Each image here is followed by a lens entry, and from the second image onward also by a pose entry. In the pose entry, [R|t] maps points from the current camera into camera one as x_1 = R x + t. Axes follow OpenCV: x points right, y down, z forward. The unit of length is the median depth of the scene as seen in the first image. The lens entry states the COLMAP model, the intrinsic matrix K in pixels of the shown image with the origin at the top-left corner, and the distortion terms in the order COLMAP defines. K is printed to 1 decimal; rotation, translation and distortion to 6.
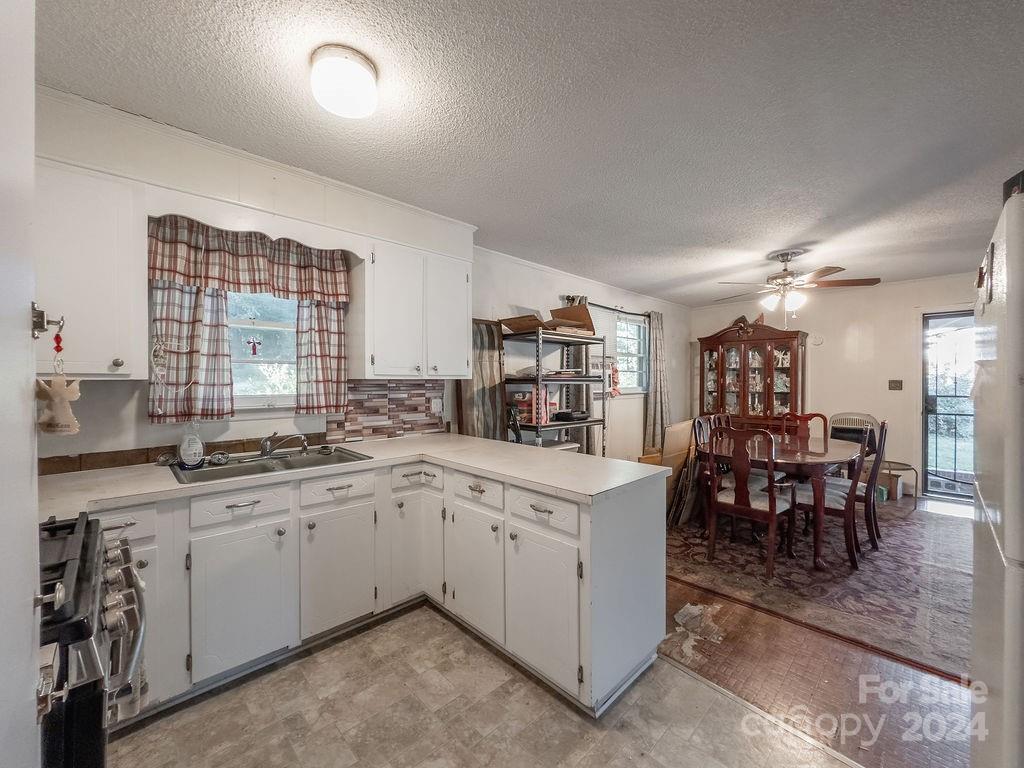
lens RADIAL K [[429.7, 0, 518.7], [0, 429.7, 381.5], [0, 0, 1]] dist [-0.000704, 0.000075]
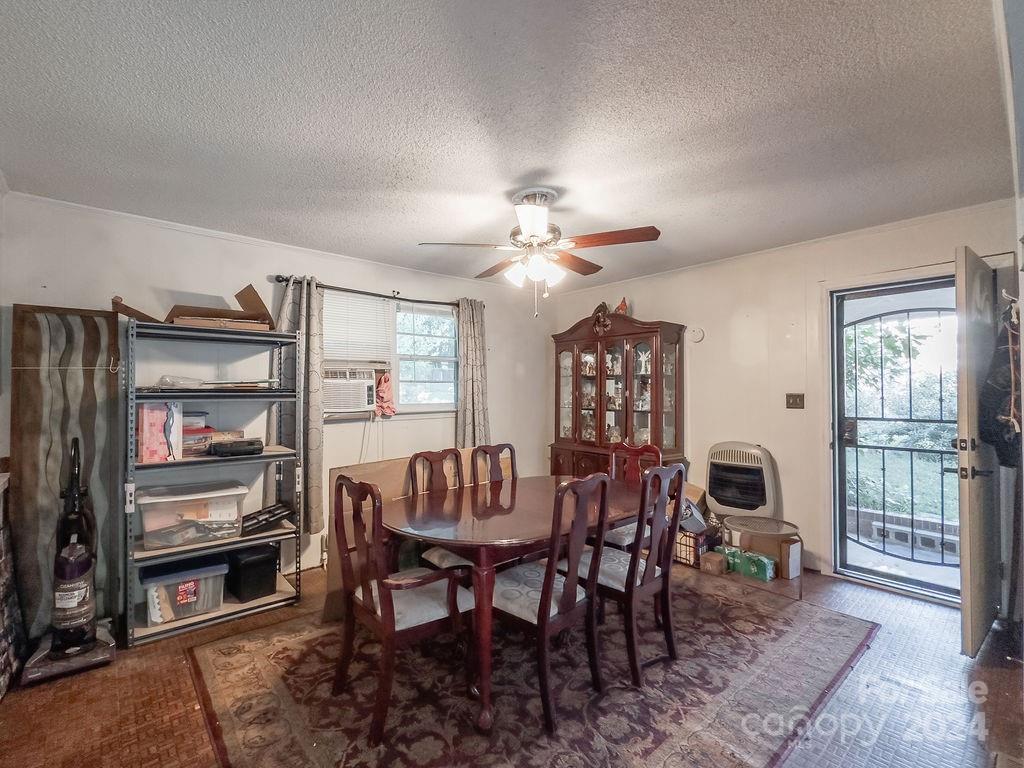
lens RADIAL K [[478.5, 0, 484.2], [0, 478.5, 385.6], [0, 0, 1]] dist [-0.001554, -0.000239]
pose [[0.994953, -0.003042, -0.100295, 0.826989], [0.001931, 0.999936, -0.011177, -0.013784], [0.100322, 0.010927, 0.994895, 0.391809]]
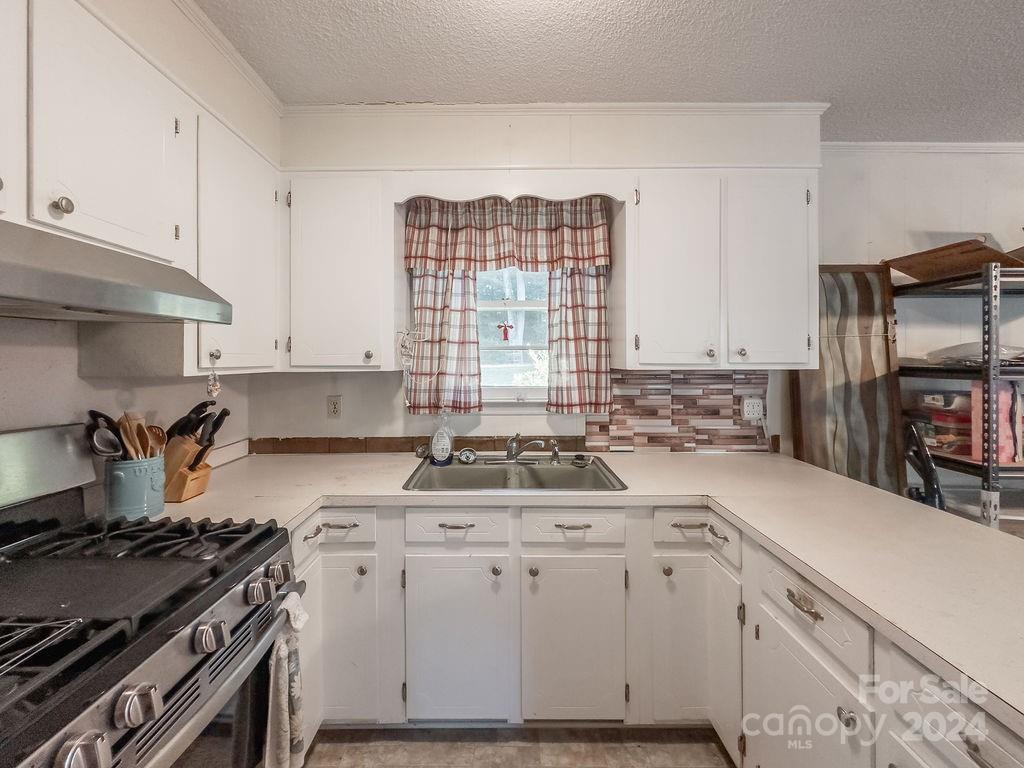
lens RADIAL K [[446.6, 0, 493.8], [0, 446.6, 355.4], [0, 0, 1]] dist [-0.003797, -0.000042]
pose [[0.702534, -0.001838, -0.711647, 0.012452], [-0.000546, 0.999995, -0.003122, -0.025300], [0.711650, 0.002581, 0.702530, 0.307257]]
